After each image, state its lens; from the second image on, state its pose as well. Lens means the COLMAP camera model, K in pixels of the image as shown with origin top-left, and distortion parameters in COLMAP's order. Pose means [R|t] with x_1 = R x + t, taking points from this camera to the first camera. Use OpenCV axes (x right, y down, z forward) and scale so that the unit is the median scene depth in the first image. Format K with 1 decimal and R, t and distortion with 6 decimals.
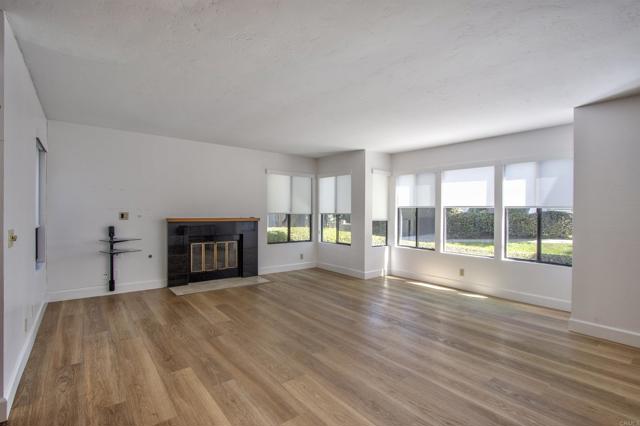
lens RADIAL K [[300.6, 0, 311.8], [0, 300.6, 220.8], [0, 0, 1]] dist [-0.009710, 0.000325]
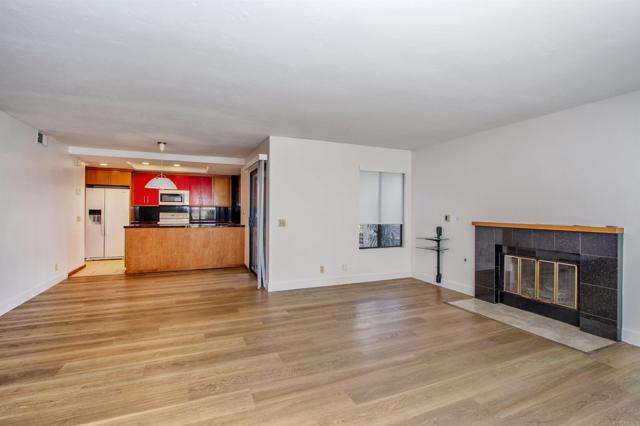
lens RADIAL K [[299.2, 0, 316.8], [0, 299.2, 209.7], [0, 0, 1]] dist [-0.010753, 0.001868]
pose [[-0.258082, -0.014889, -0.966008, 0.736321], [-0.041216, 0.999141, -0.004389, -0.029883], [0.965243, 0.038682, -0.258474, 1.071134]]
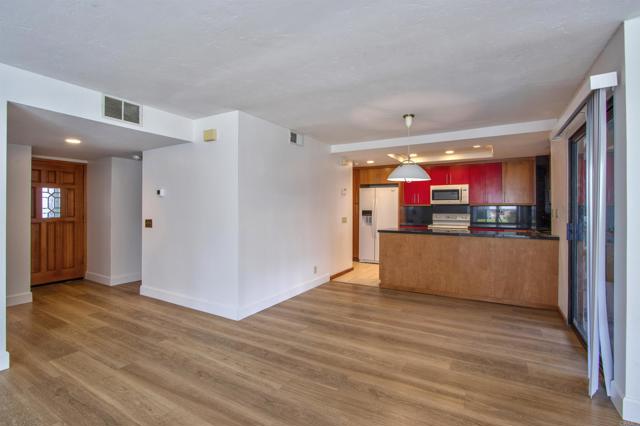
lens RADIAL K [[299.2, 0, 316.8], [0, 299.2, 209.7], [0, 0, 1]] dist [-0.010753, 0.001868]
pose [[-0.932478, -0.011467, -0.361044, 0.169413], [-0.022734, 0.999378, 0.026975, -0.027066], [0.360510, 0.033361, -0.932158, 0.798076]]
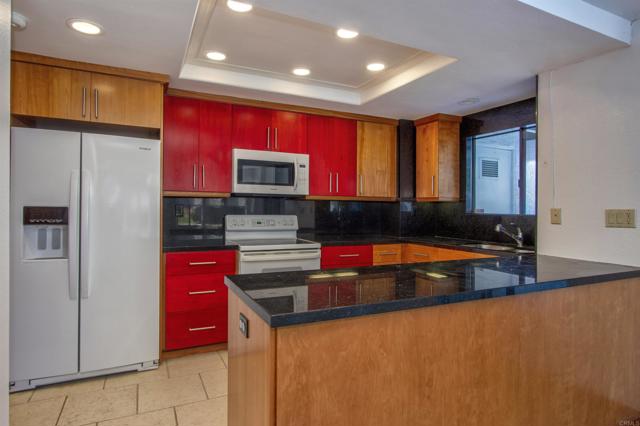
lens RADIAL K [[367.4, 0, 320.0], [0, 367.4, 213.0], [0, 0, 1]] dist [-0.003464, -0.001252]
pose [[-0.210457, 0.003430, -0.977597, -0.297073], [-0.046762, 0.998814, 0.013571, 0.002345], [0.976484, 0.048571, -0.210047, -0.307681]]
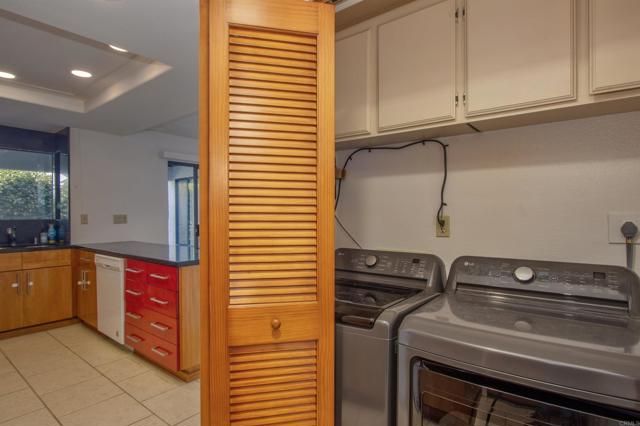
lens RADIAL K [[343.4, 0, 317.4], [0, 343.4, 223.0], [0, 0, 1]] dist [-0.023399, 0.000949]
pose [[0.972129, -0.017535, 0.233788, -0.647159], [0.017789, 0.999841, 0.001021, 0.022980], [-0.233769, 0.003166, 0.972287, -1.333507]]
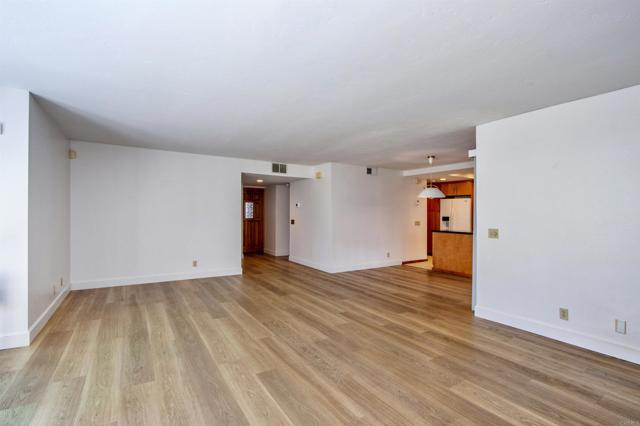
lens RADIAL K [[299.2, 0, 316.8], [0, 299.2, 209.7], [0, 0, 1]] dist [-0.010753, 0.001868]
pose [[-0.994503, -0.019308, 0.102910, -0.050432], [-0.017710, 0.999708, 0.016425, -0.056165], [-0.103197, 0.014512, -0.994555, 1.680895]]
